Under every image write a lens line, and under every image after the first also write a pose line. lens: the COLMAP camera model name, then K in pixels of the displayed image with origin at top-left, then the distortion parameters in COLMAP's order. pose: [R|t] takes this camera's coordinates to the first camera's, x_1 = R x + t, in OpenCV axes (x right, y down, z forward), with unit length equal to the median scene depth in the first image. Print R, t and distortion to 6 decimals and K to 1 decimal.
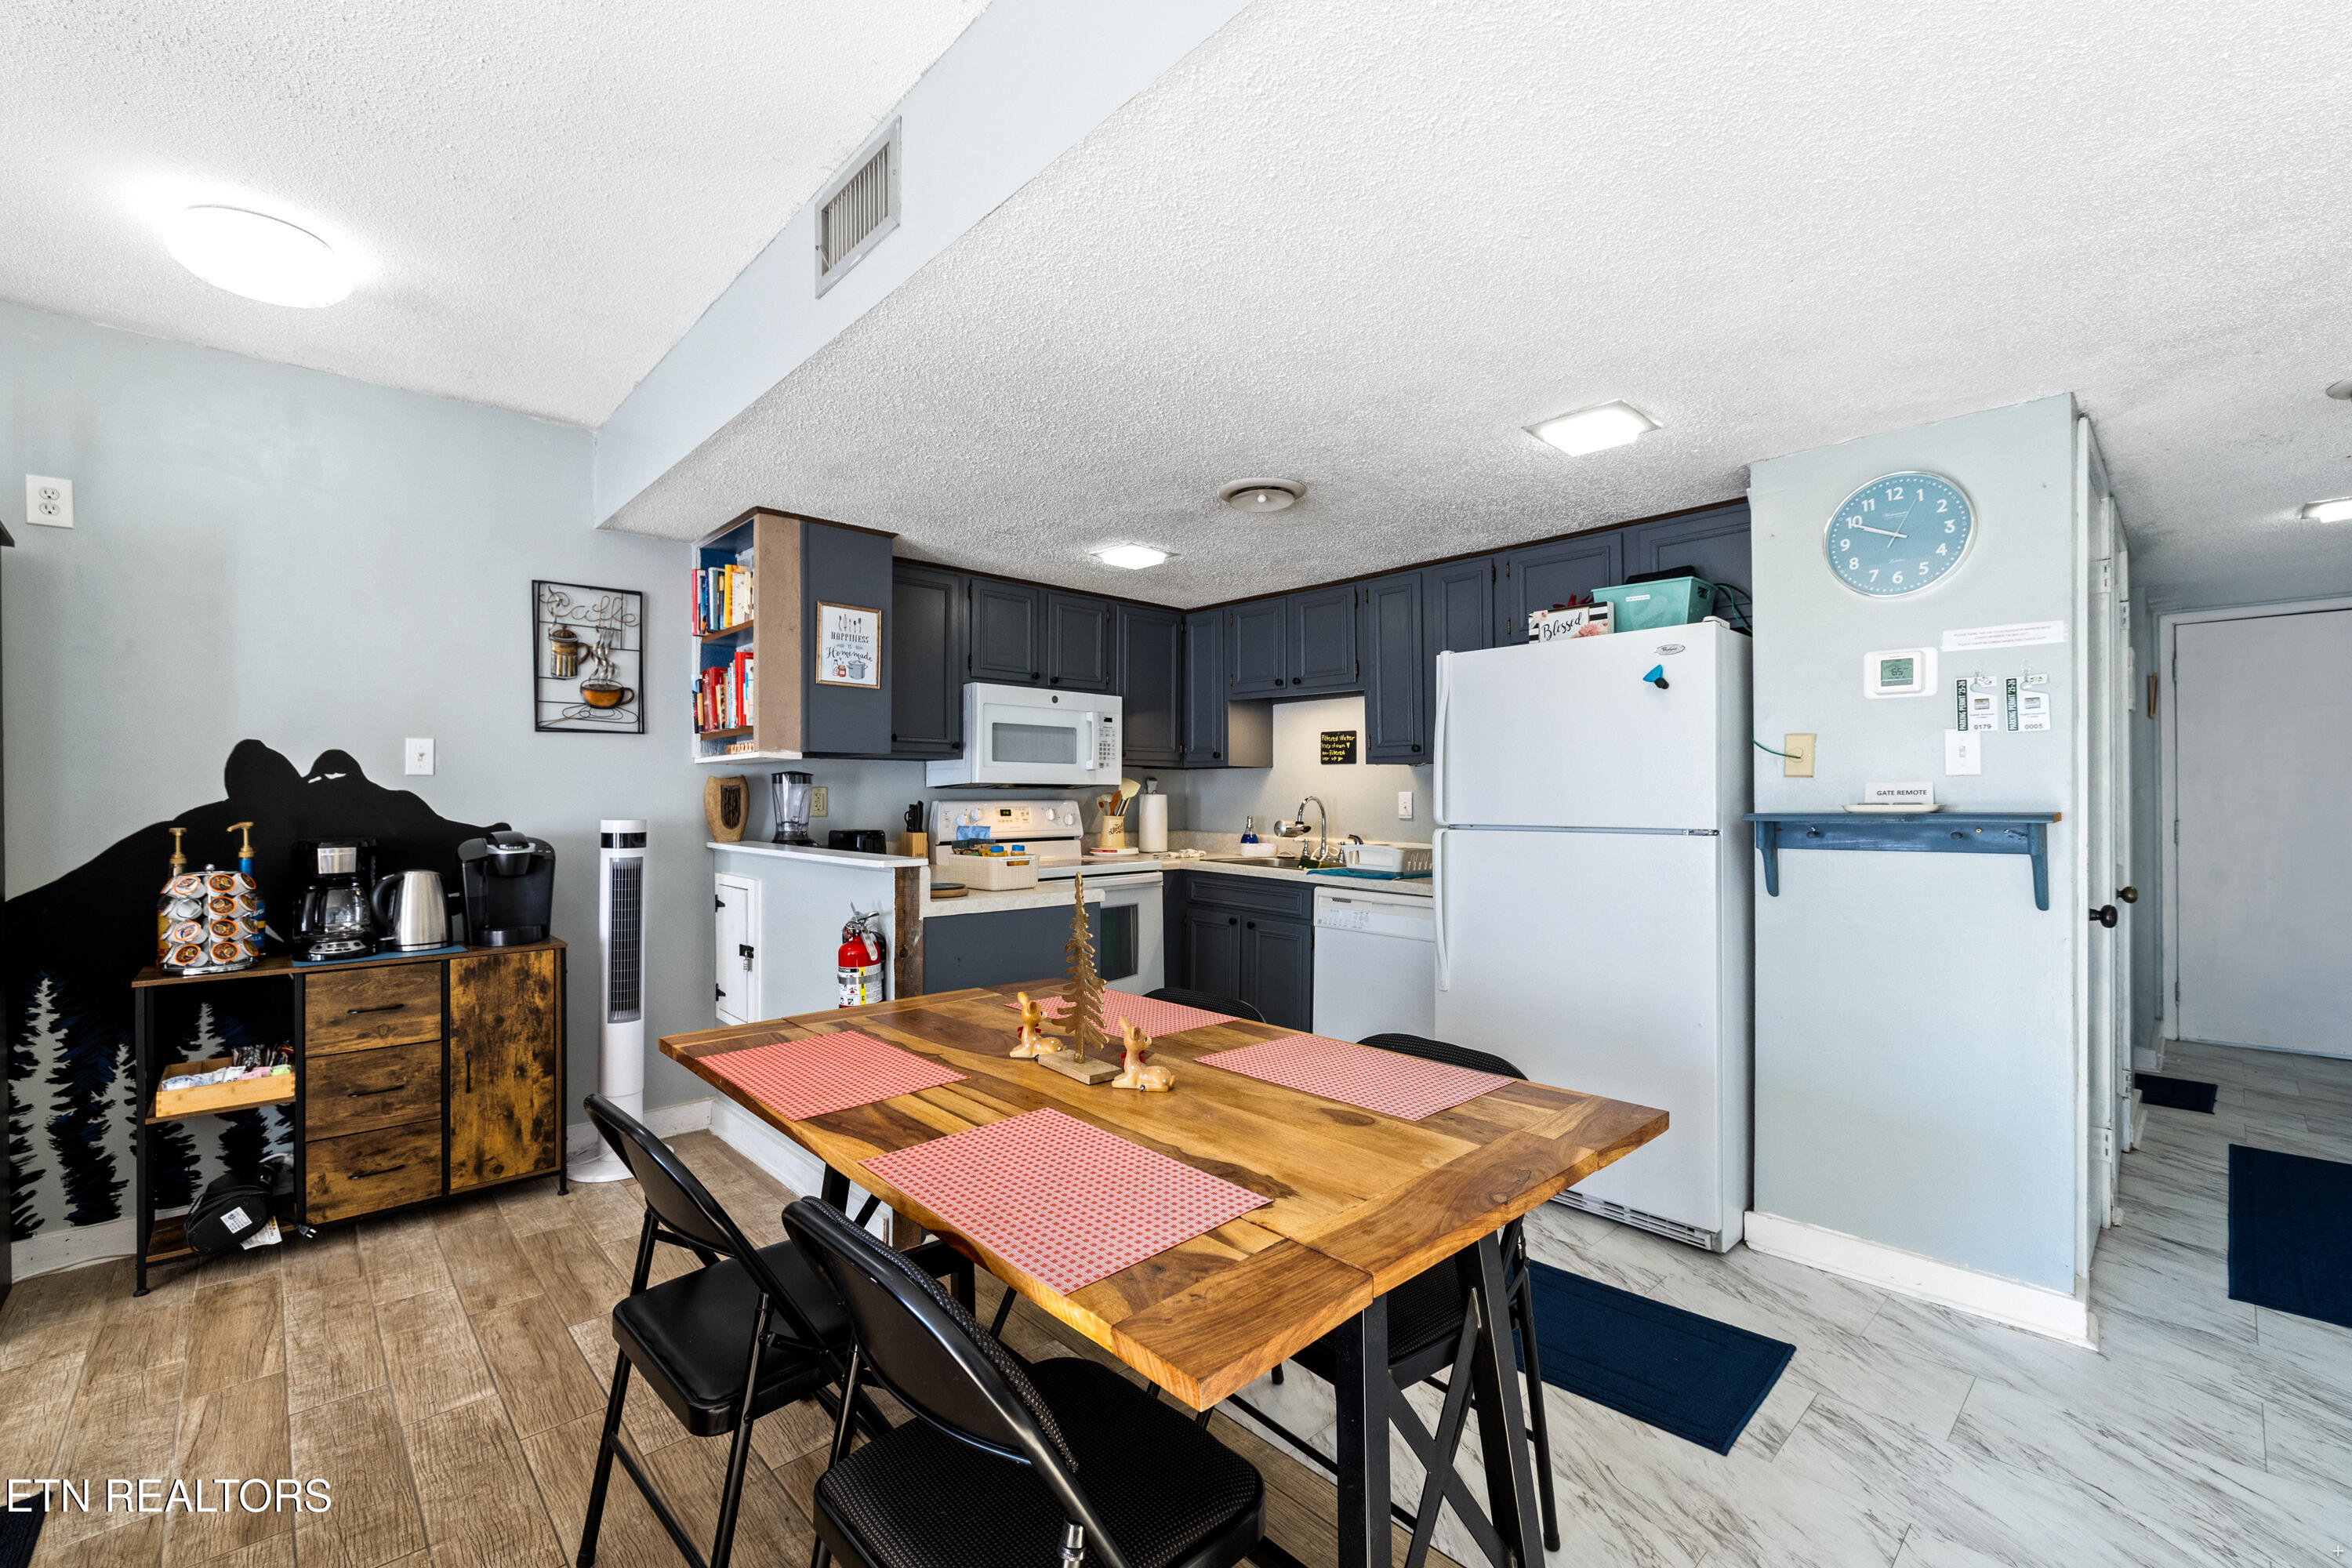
lens RADIAL K [[982.9, 0, 1182.2], [0, 982.9, 790.4], [0, 0, 1]] dist [0.000181, -0.000540]
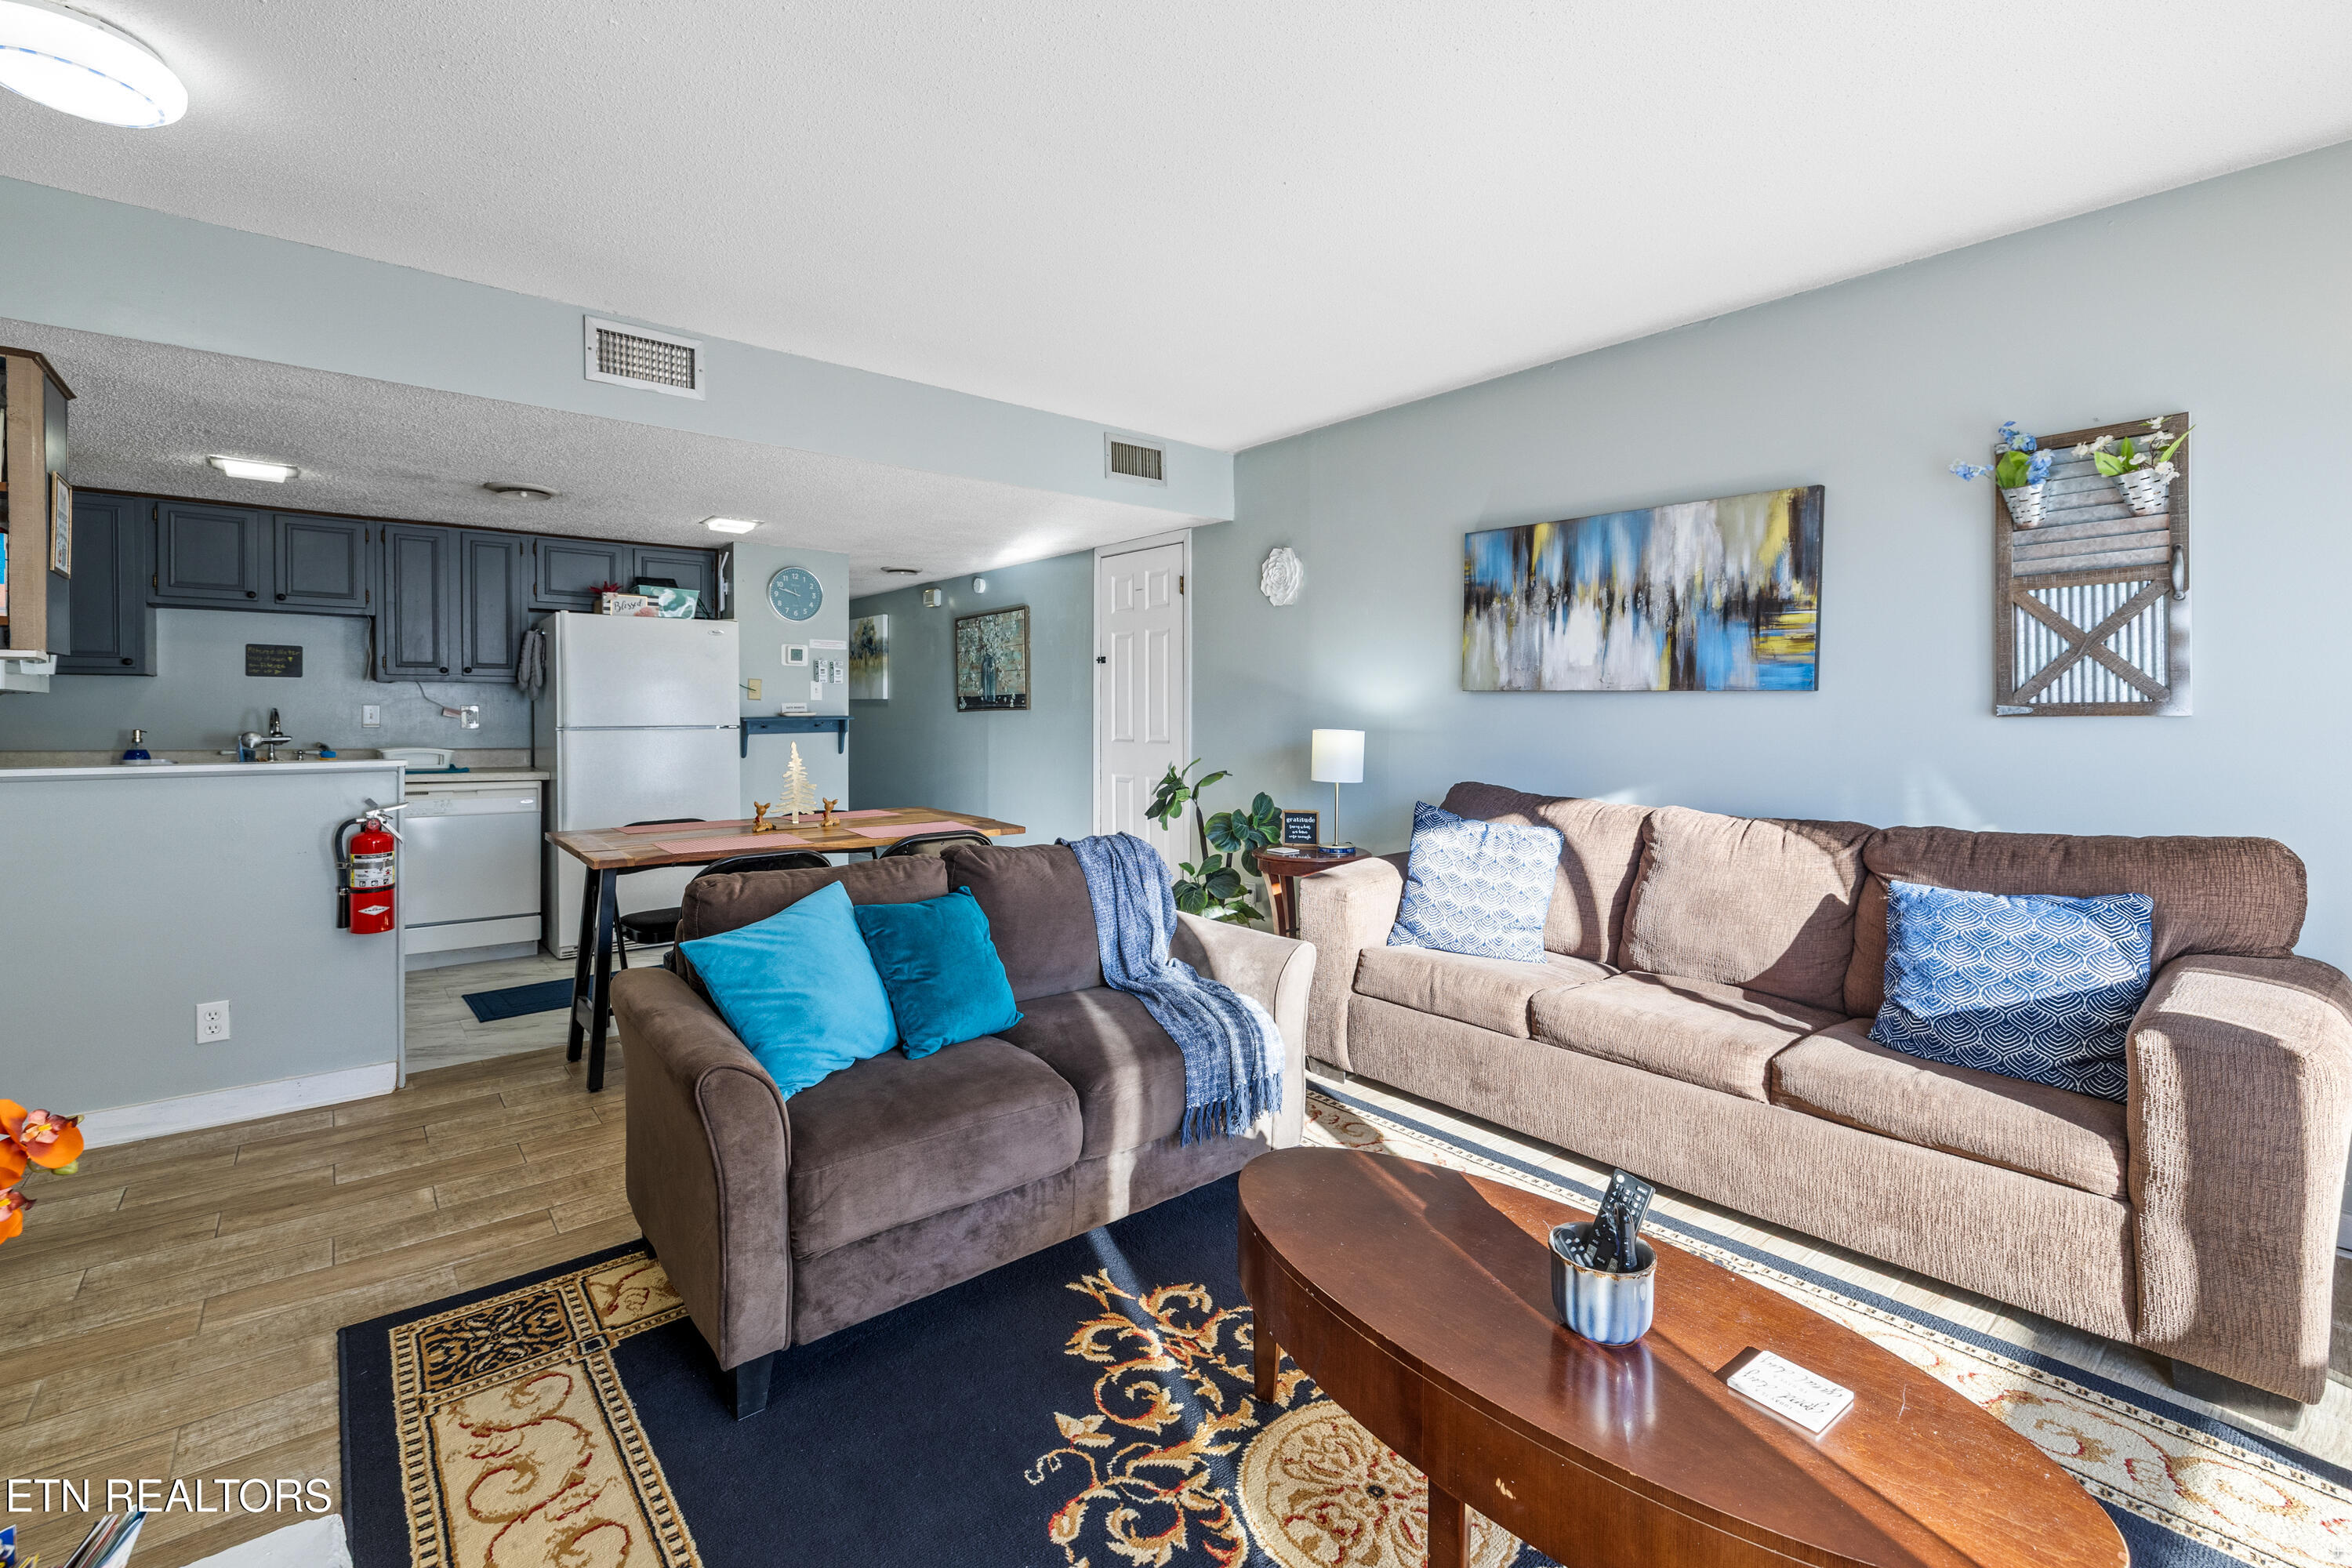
lens RADIAL K [[982.9, 0, 1171.9], [0, 982.9, 711.5], [0, 0, 1]] dist [0.000181, -0.000540]
pose [[0.052271, 0.001080, 0.998632, -0.867129], [-0.007355, 0.999973, -0.000697, 0.004054], [-0.998606, -0.007308, 0.052277, 0.003604]]
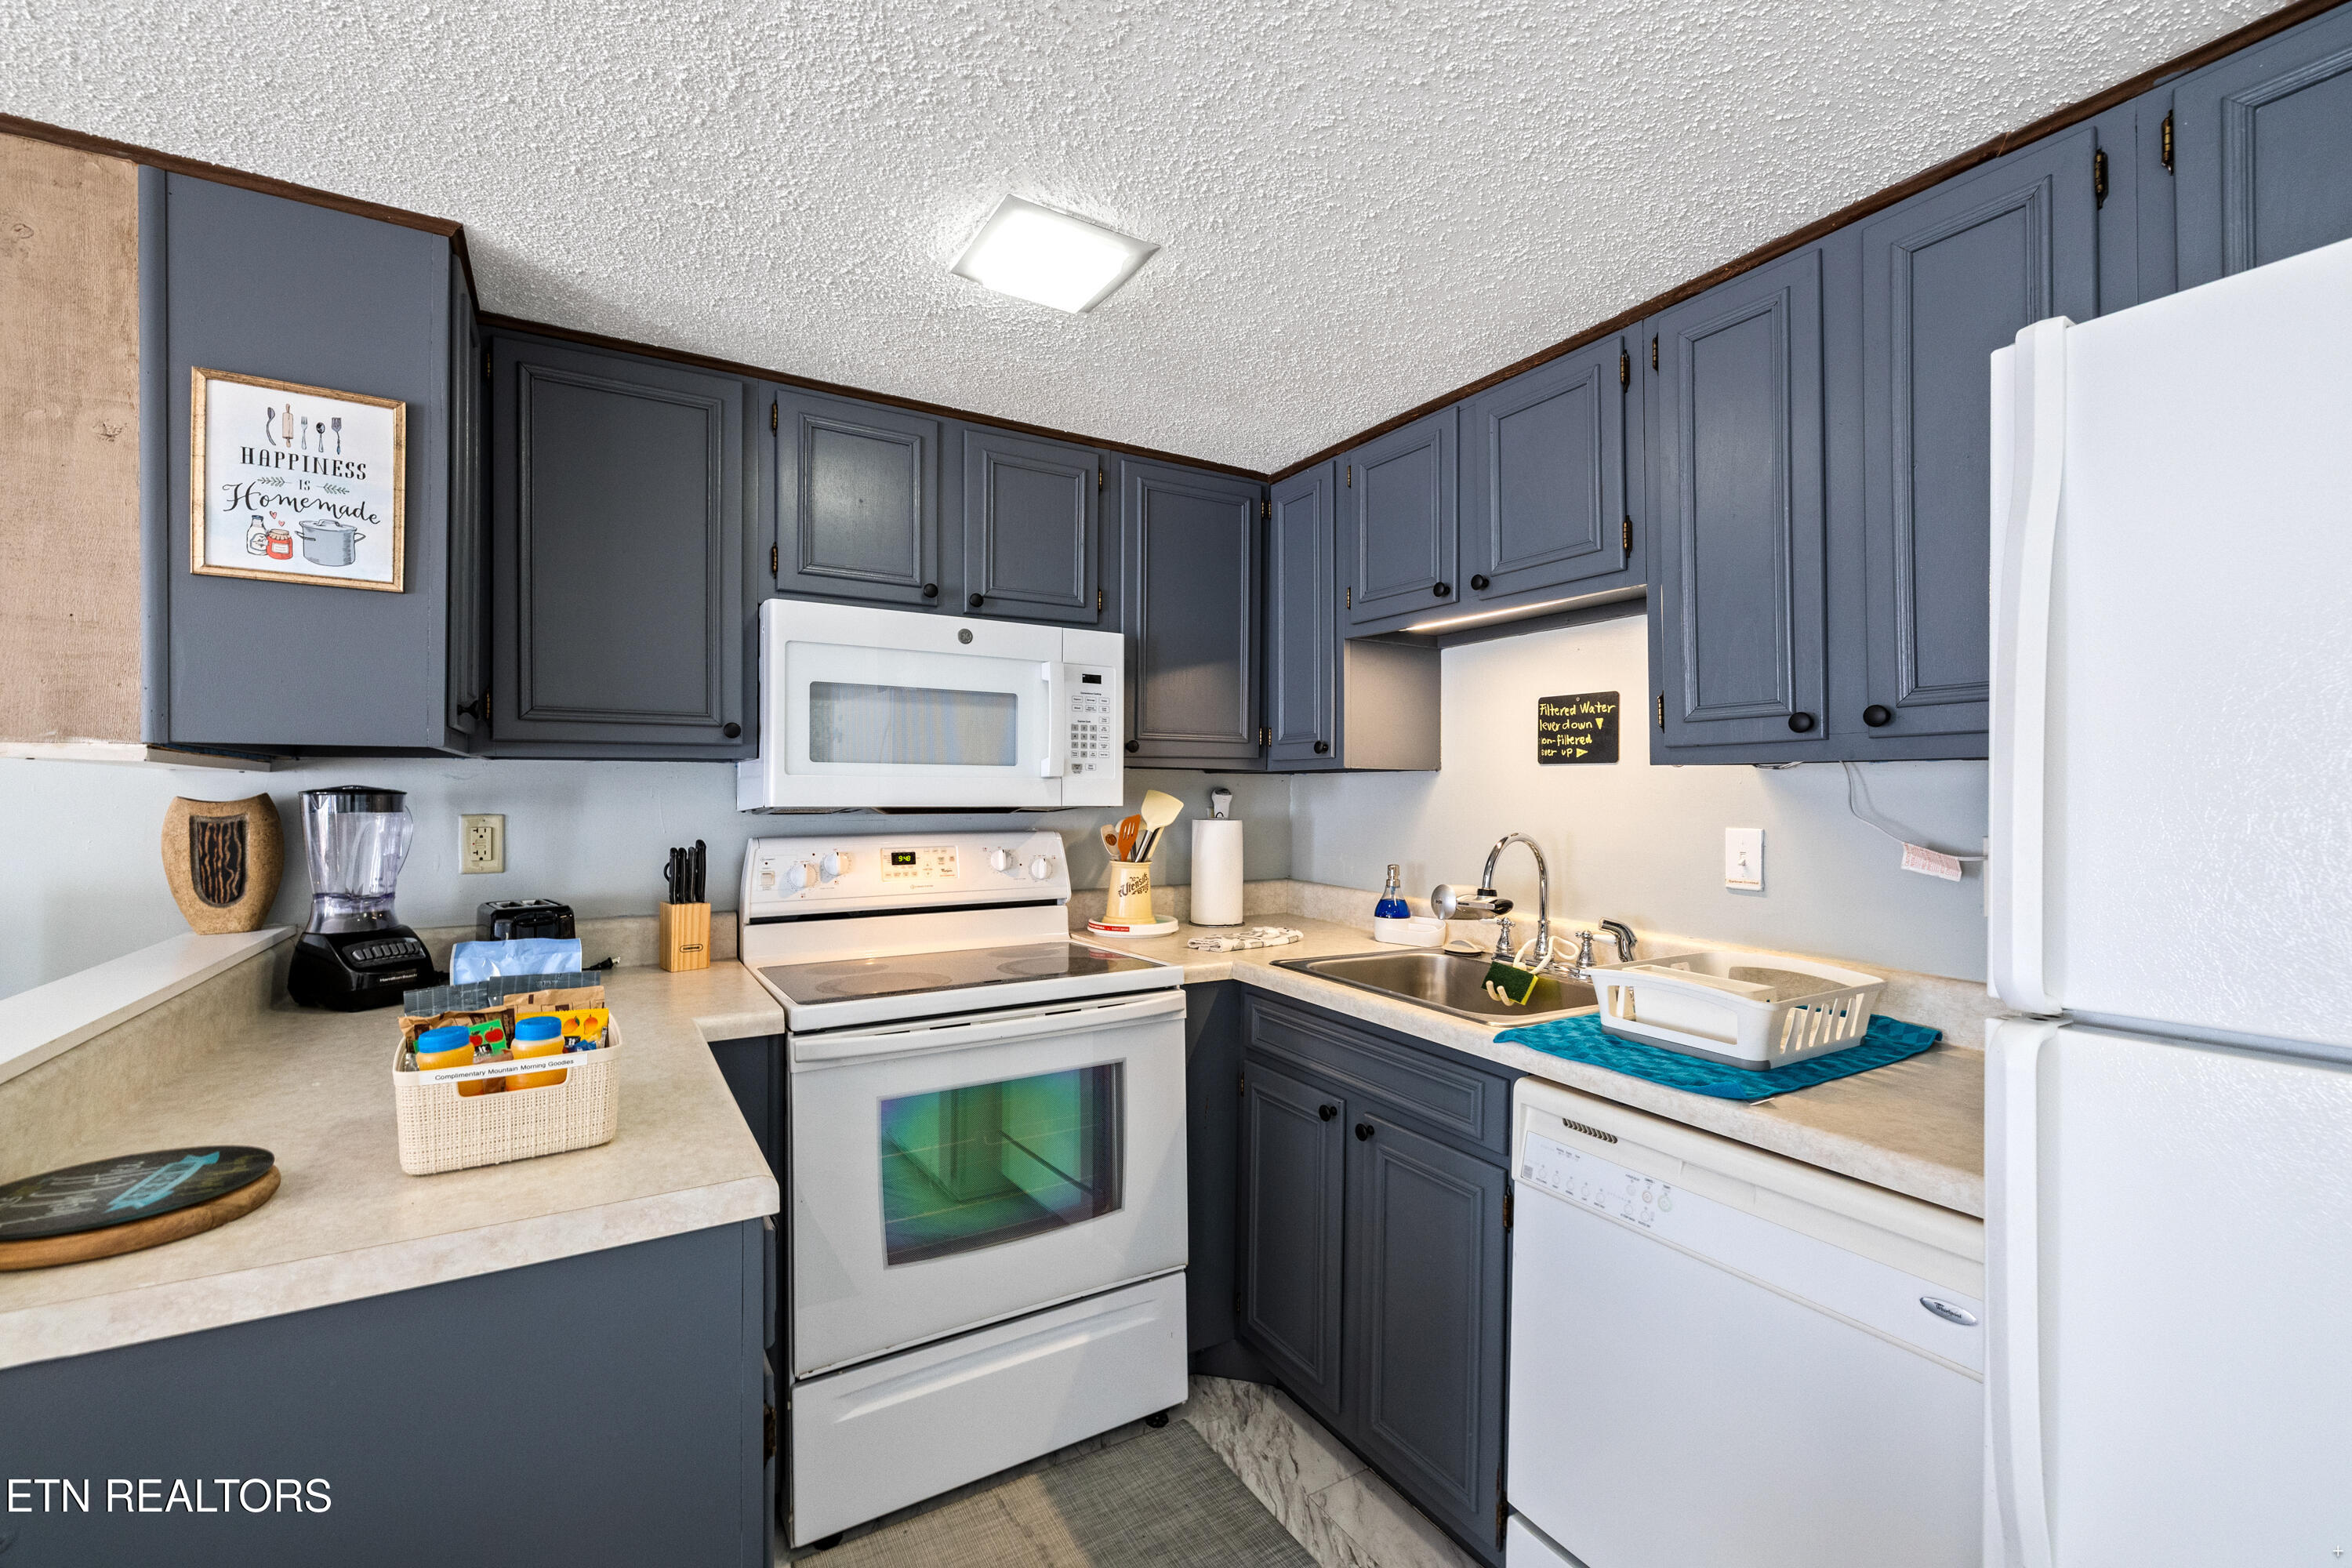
lens RADIAL K [[982.9, 0, 1157.0], [0, 982.9, 787.4], [0, 0, 1]] dist [0.000181, -0.000540]
pose [[0.971270, 0.001702, -0.237973, 0.078921], [-0.001659, 0.999999, 0.000381, -0.016042], [0.237973, 0.000025, 0.971272, 0.517821]]
